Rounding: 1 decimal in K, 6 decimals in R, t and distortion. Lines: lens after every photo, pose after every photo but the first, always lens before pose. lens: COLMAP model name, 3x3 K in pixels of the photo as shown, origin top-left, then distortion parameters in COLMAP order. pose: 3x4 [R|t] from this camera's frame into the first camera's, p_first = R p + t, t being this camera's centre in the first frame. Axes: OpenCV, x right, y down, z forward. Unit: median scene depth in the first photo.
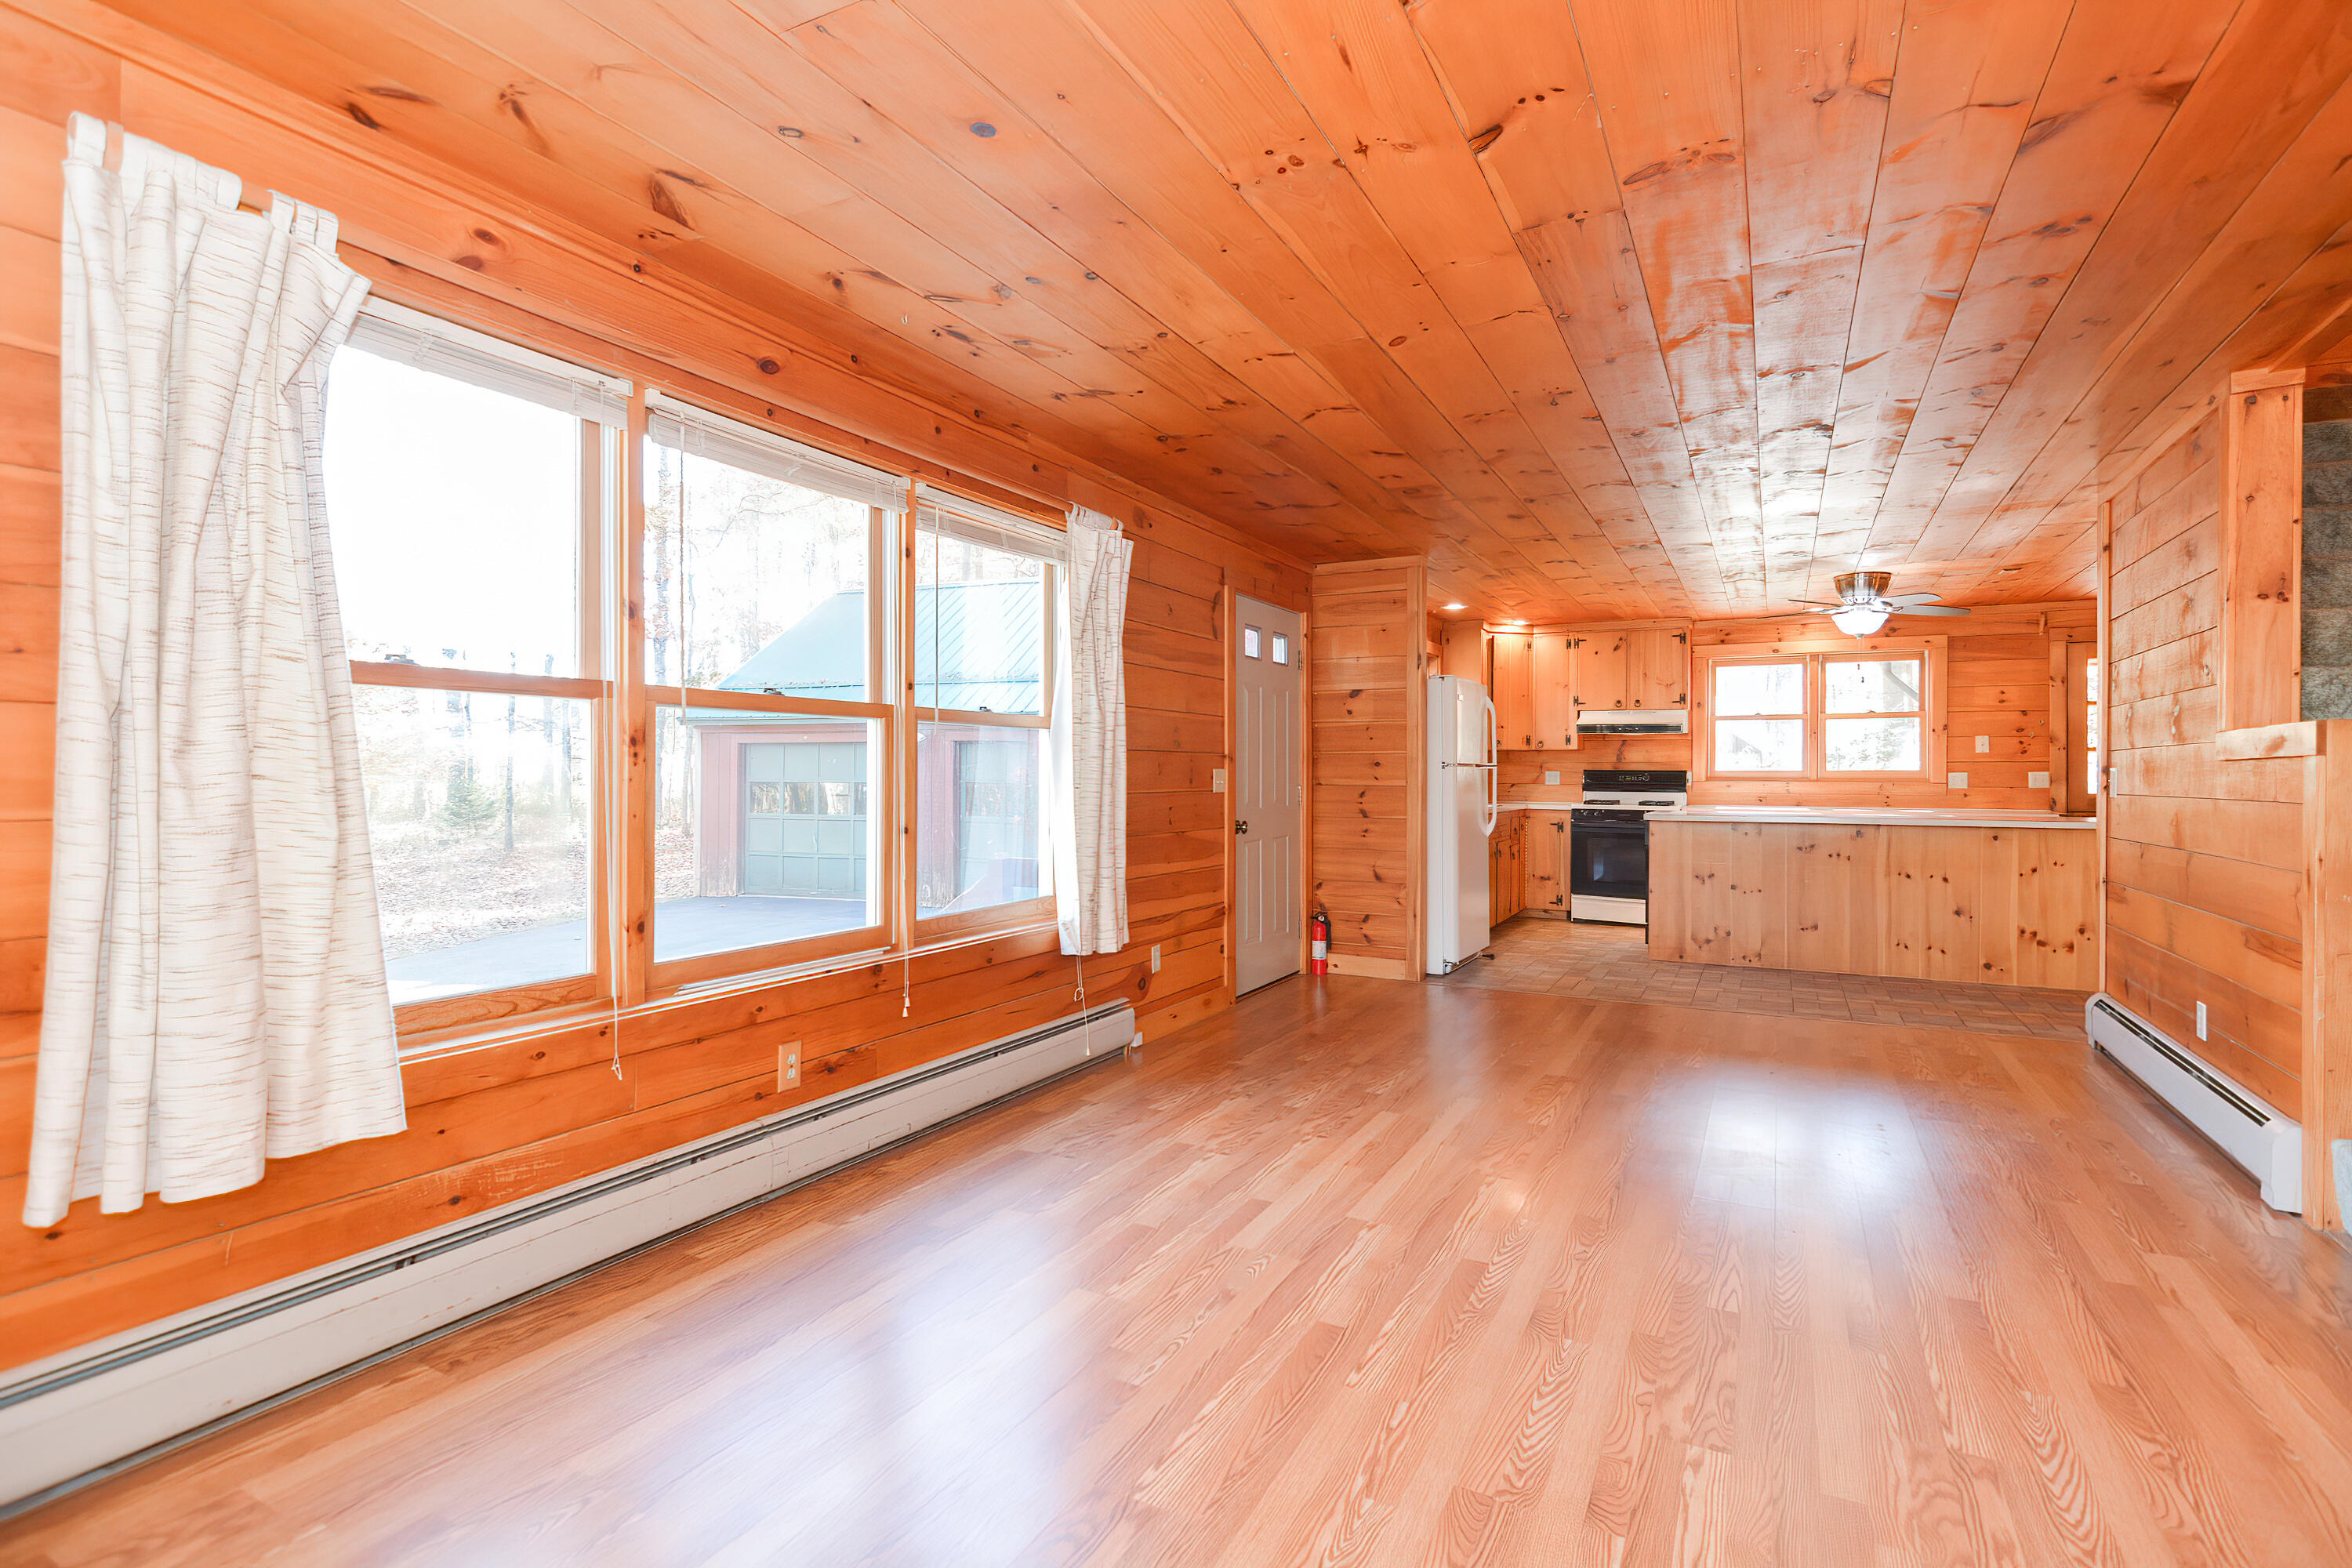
lens RADIAL K [[1128.9, 0, 1178.9], [0, 1128.9, 771.1], [0, 0, 1]] dist [0.010028, -0.008257]
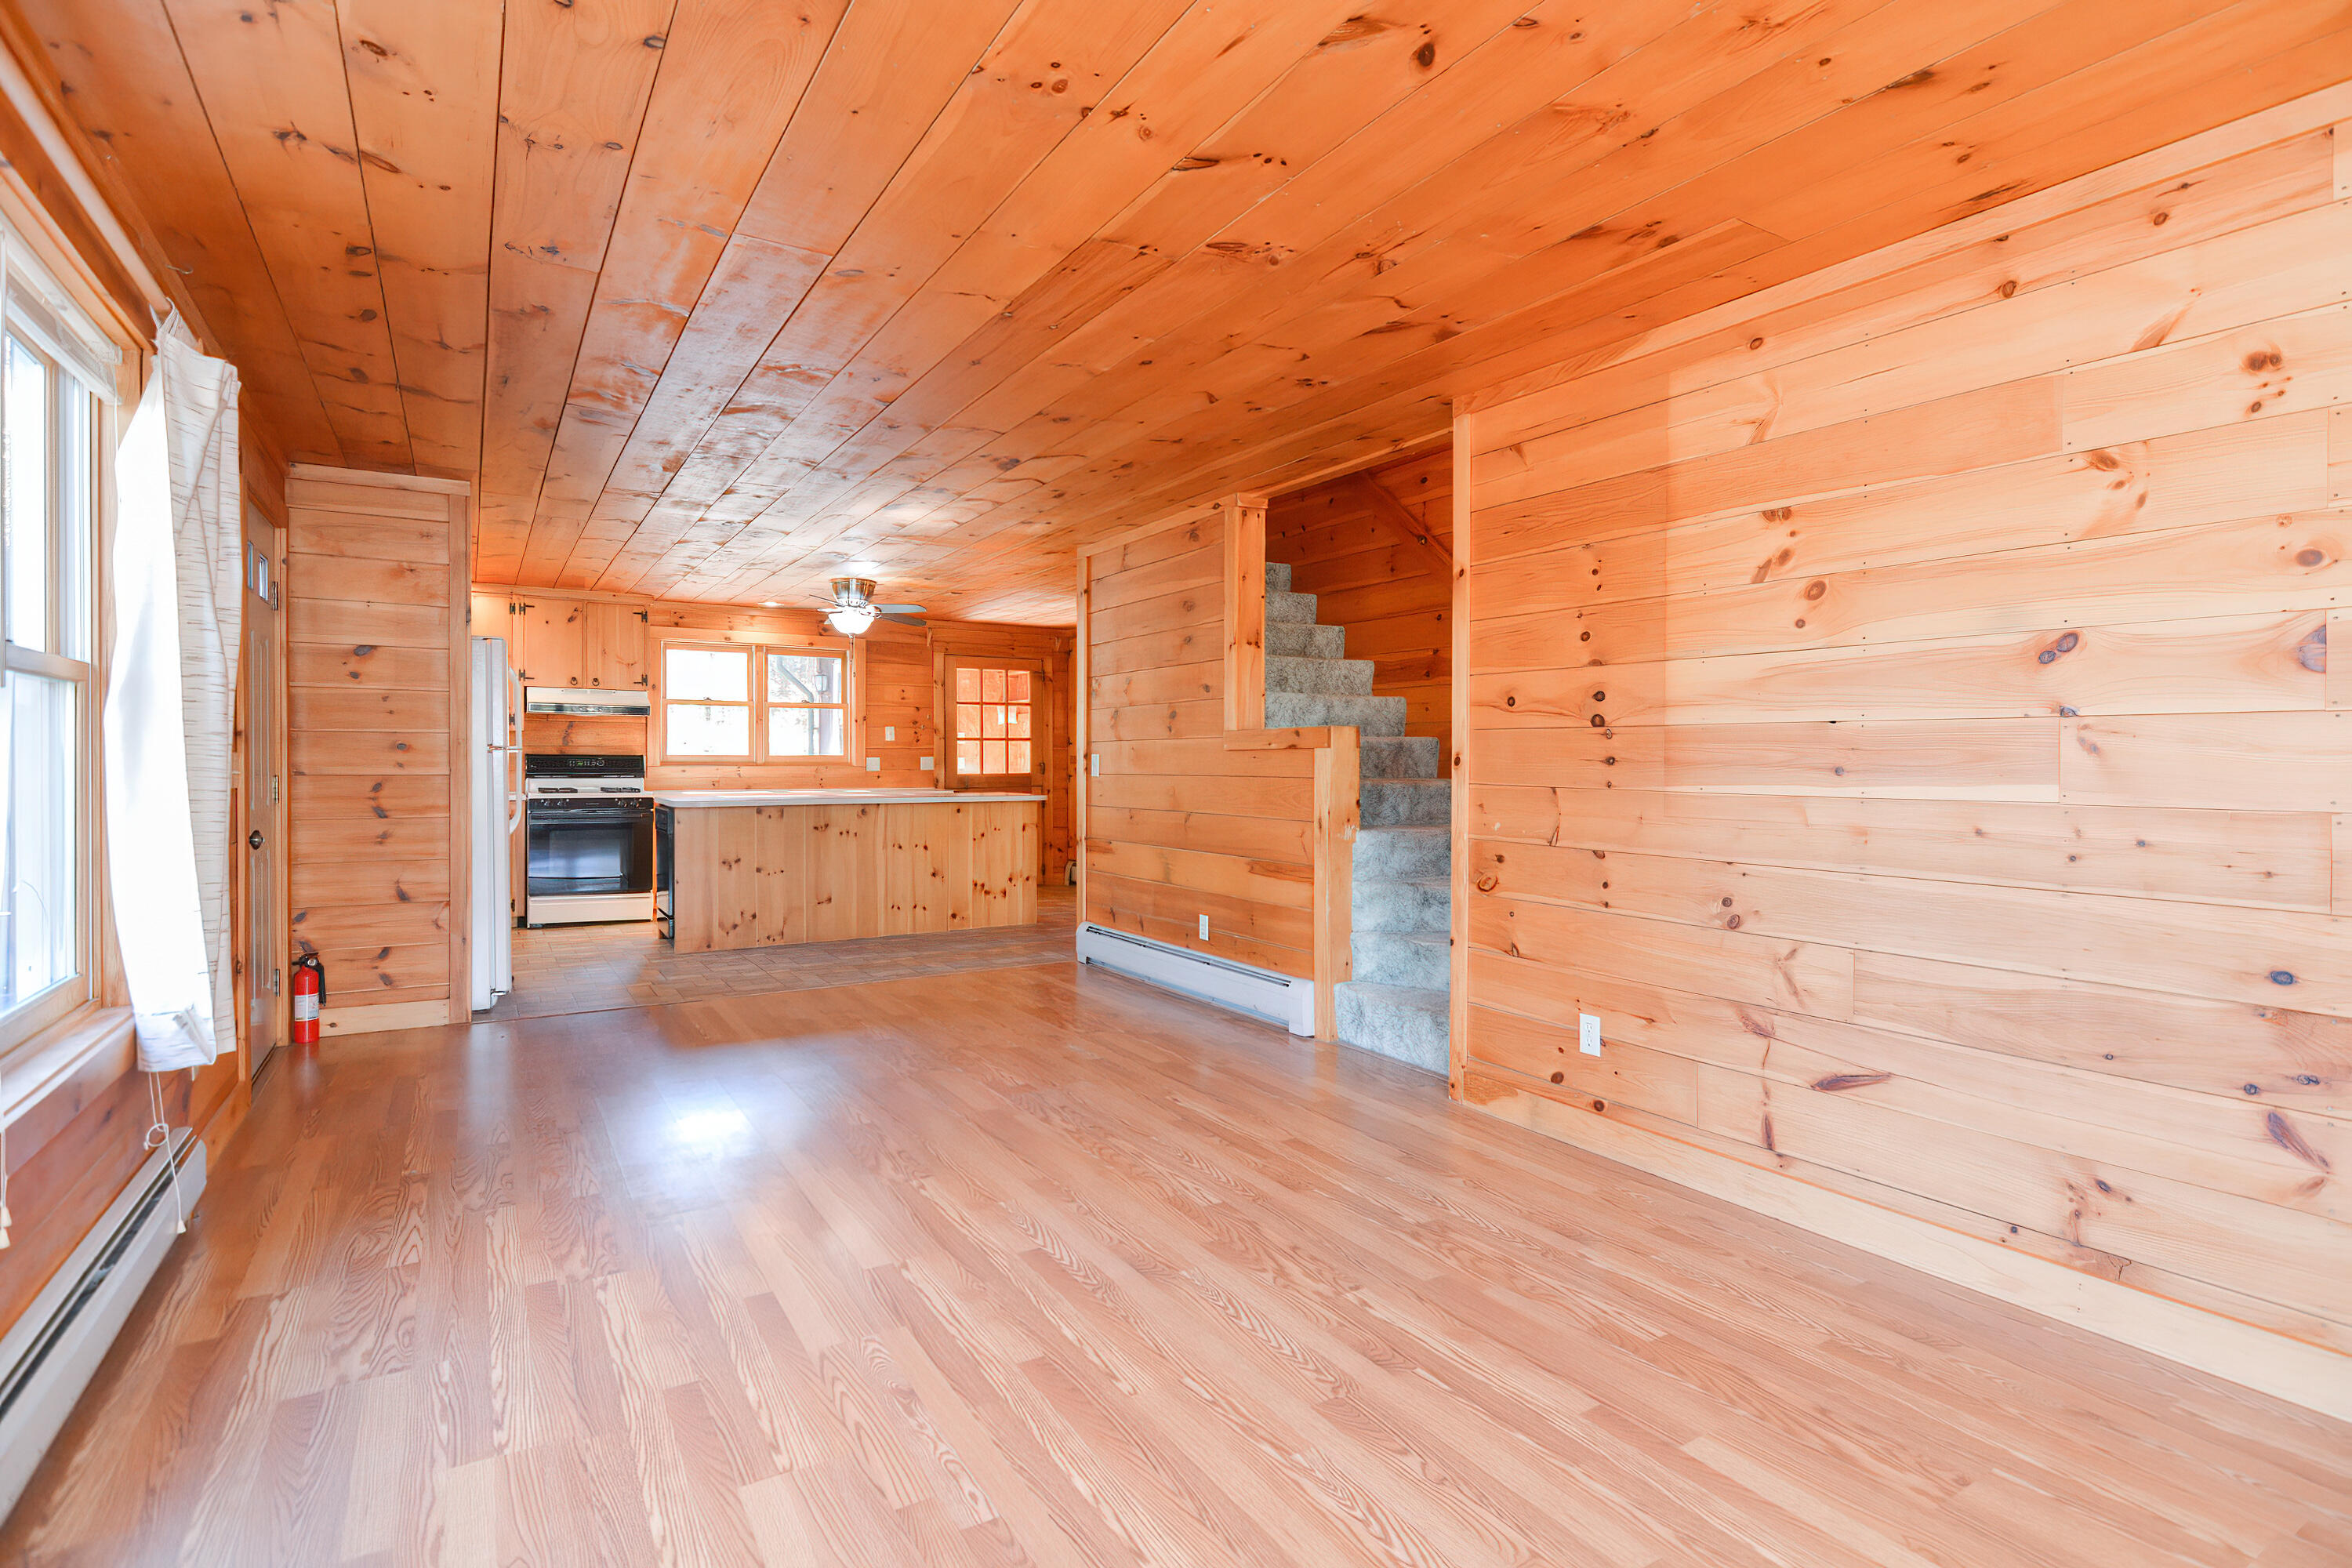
lens RADIAL K [[1128.9, 0, 1182.4], [0, 1128.9, 760.9], [0, 0, 1]] dist [0.010028, -0.008257]
pose [[0.504297, -0.002610, 0.863527, -0.207521], [-0.002778, 0.999985, 0.004645, -0.001484], [-0.863526, -0.004742, 0.504282, 0.161582]]
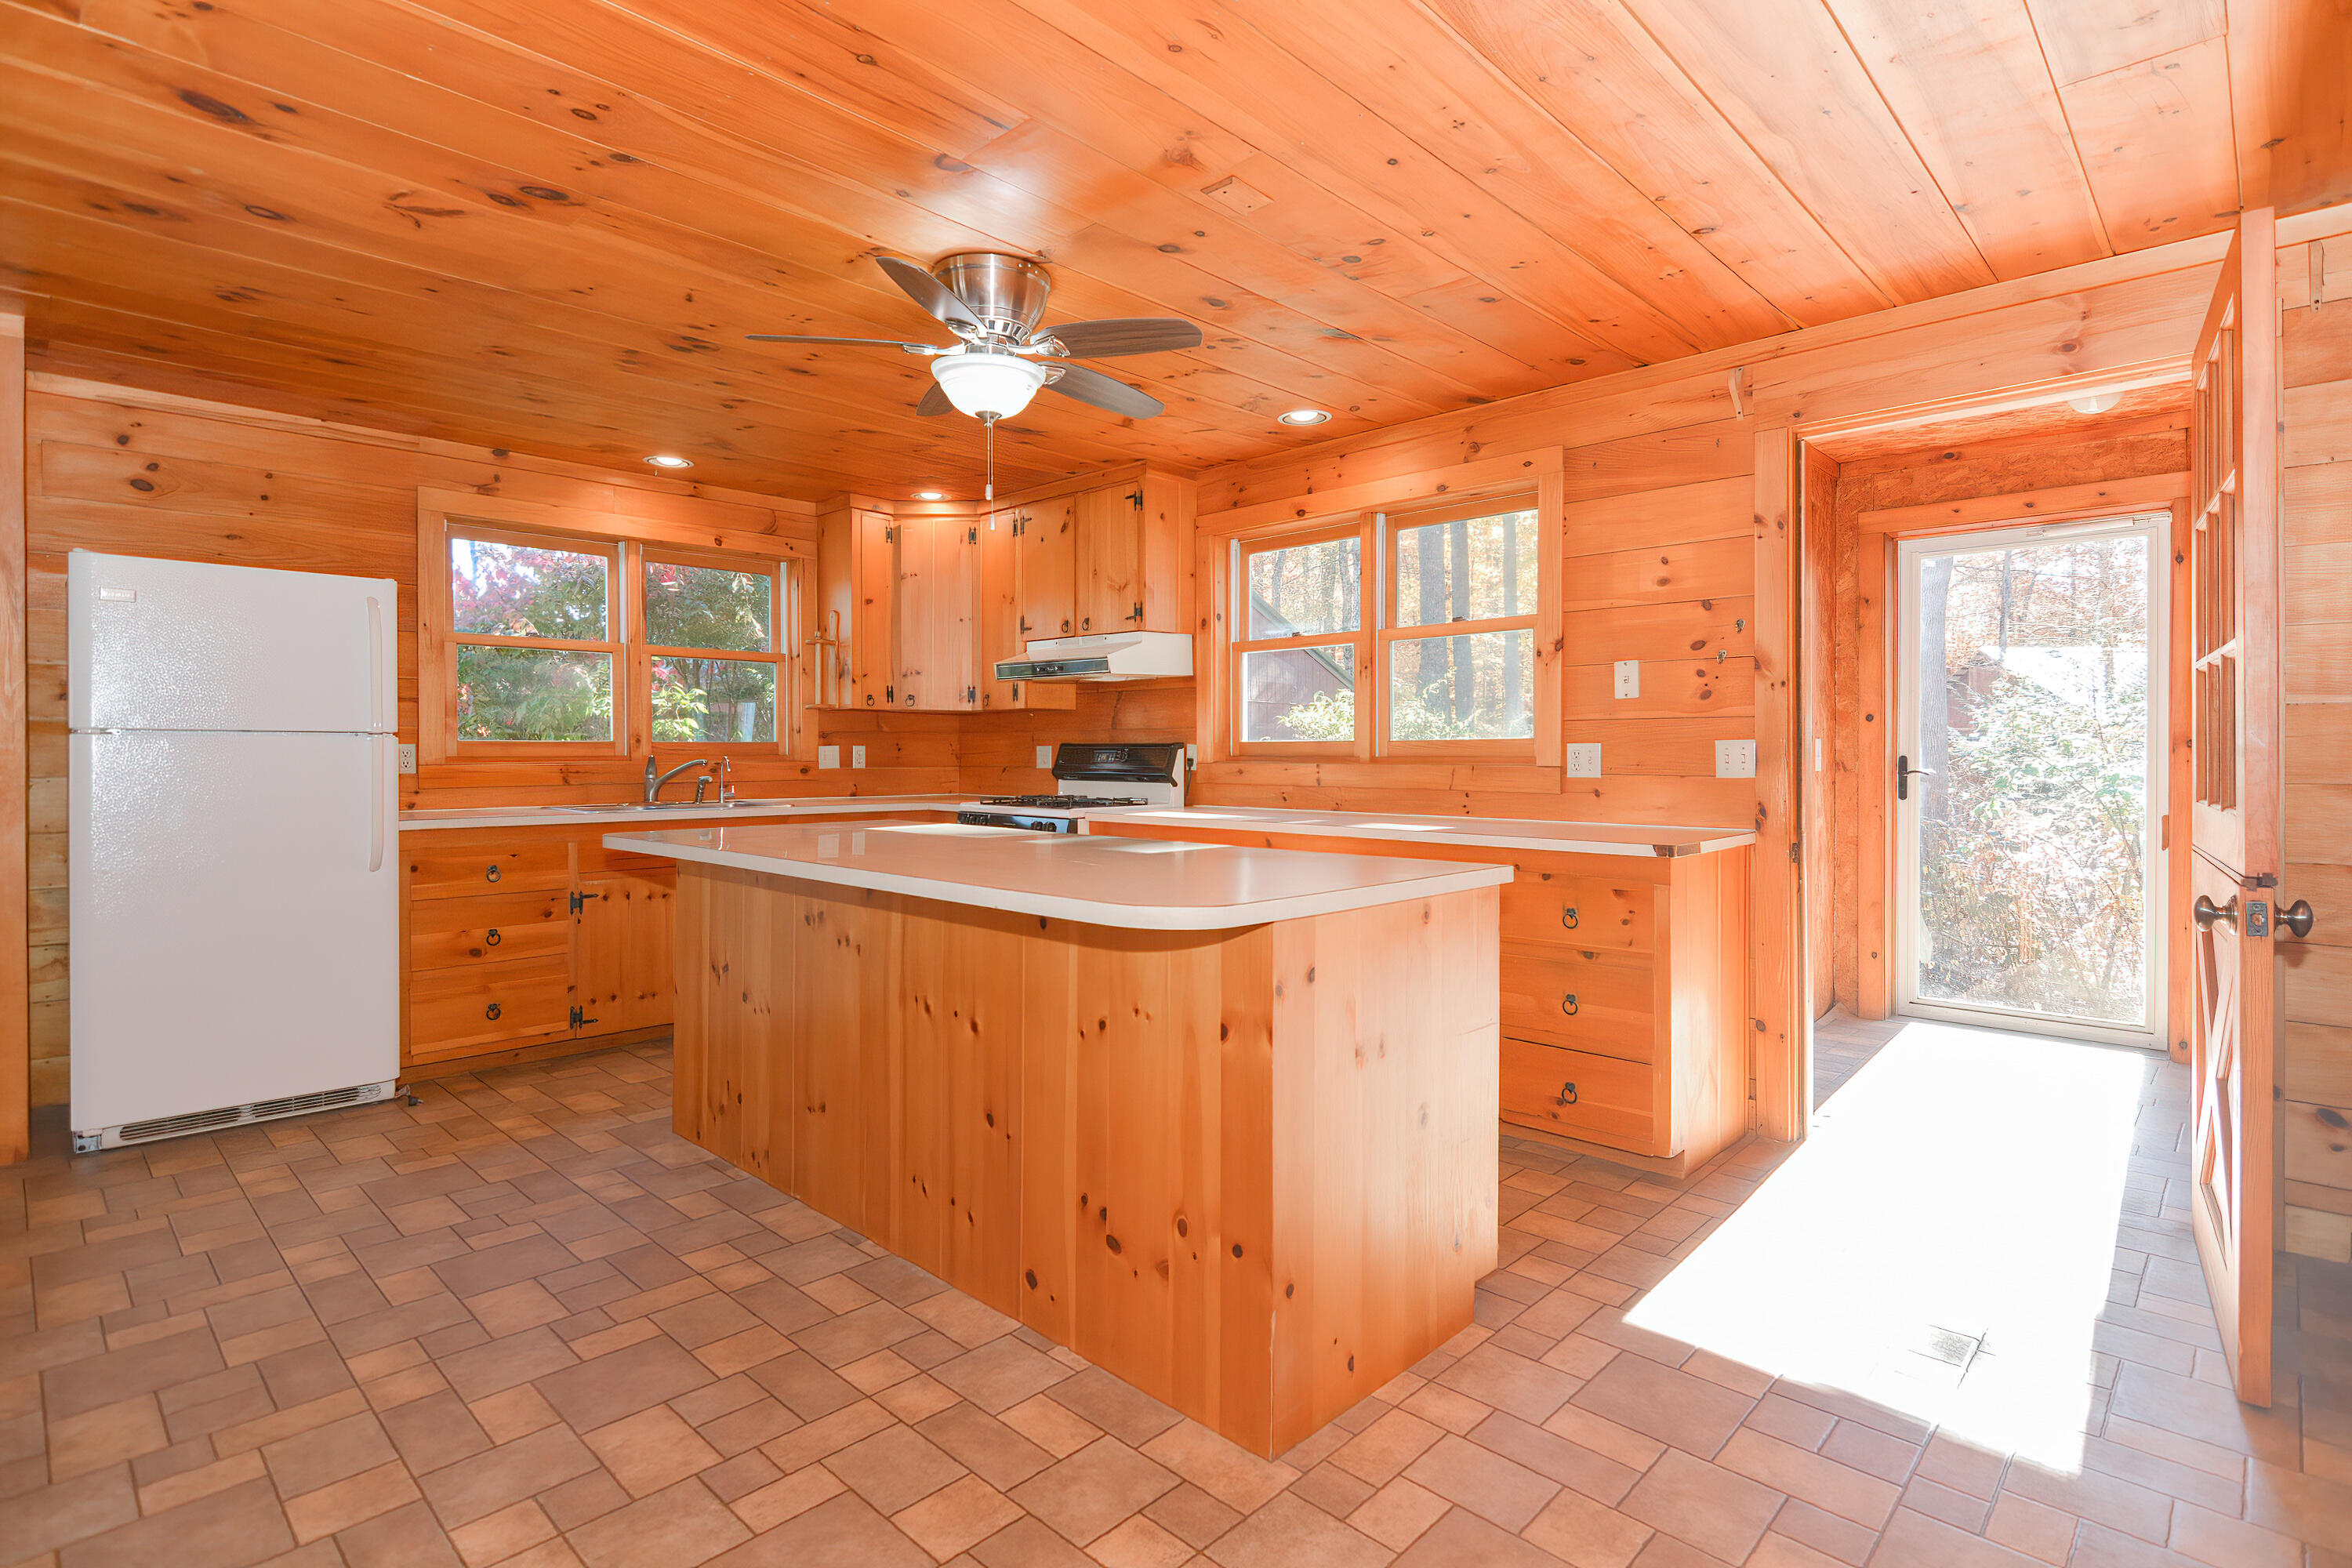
lens RADIAL K [[1128.9, 0, 1128.7], [0, 1128.9, 769.2], [0, 0, 1]] dist [0.010028, -0.008257]
pose [[0.958417, 0.000815, -0.285369, 0.806030], [0.003156, 0.999904, 0.013456, 0.006502], [0.285353, -0.013797, 0.958323, 0.637556]]
